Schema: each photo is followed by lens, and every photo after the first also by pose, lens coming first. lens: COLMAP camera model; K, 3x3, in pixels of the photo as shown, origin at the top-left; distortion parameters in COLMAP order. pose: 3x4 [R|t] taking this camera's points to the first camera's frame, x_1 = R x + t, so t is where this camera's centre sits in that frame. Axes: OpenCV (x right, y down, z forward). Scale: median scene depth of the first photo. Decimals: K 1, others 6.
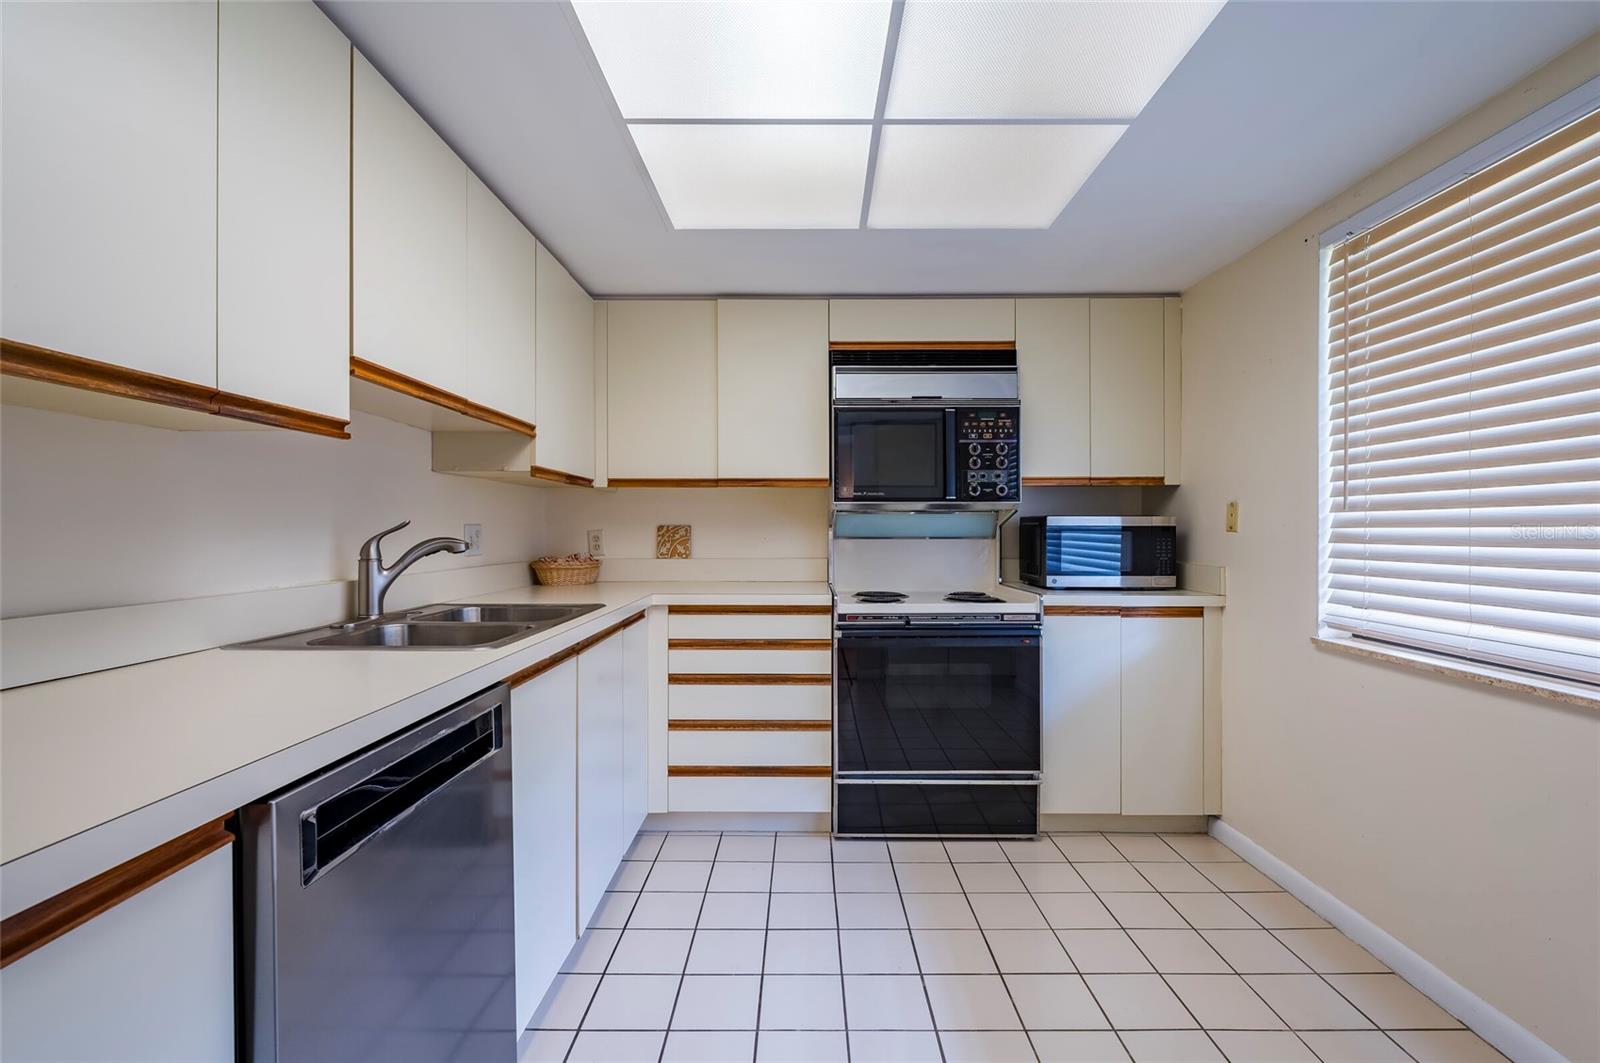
lens RADIAL K [[697.1, 0, 800.0], [0, 697.1, 531.5], [0, 0, 1]] dist [-0.002016, -0.000766]
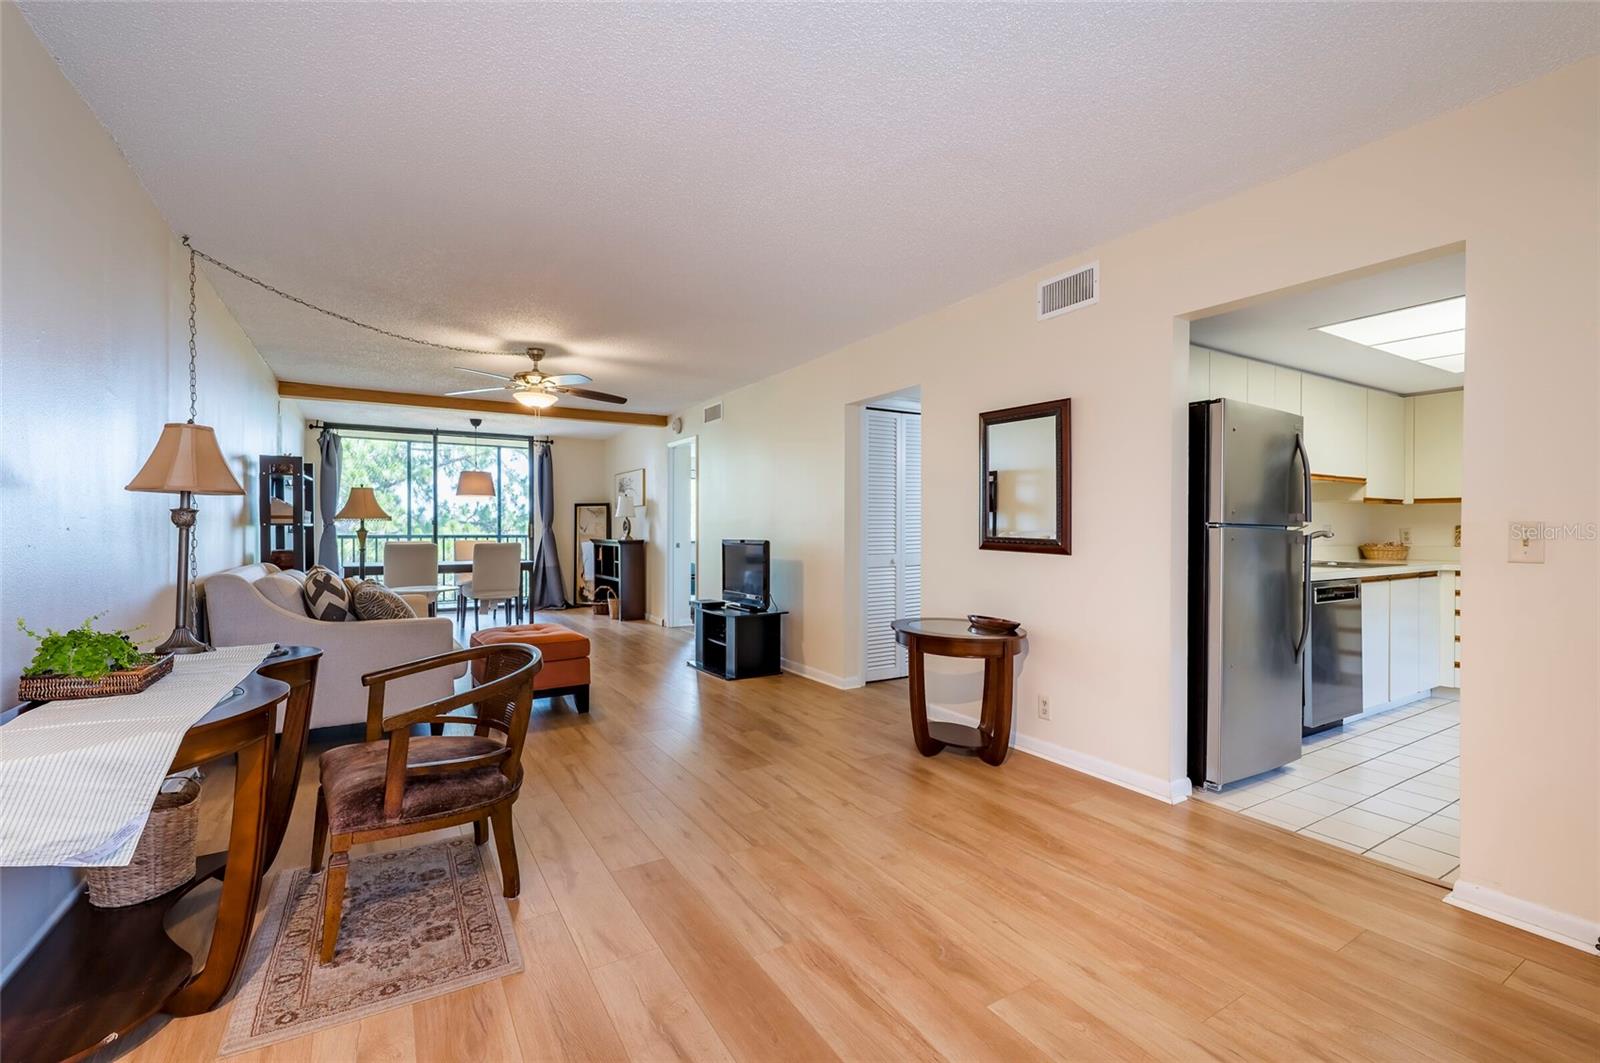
lens RADIAL K [[689.2, 0, 806.2], [0, 689.2, 531.2], [0, 0, 1]] dist [0.006284, -0.000313]
pose [[0.527286, 0.003830, -0.849679, 0.443635], [-0.004270, 0.999989, 0.001858, 0.009212], [0.849677, 0.002649, 0.527297, -1.353082]]
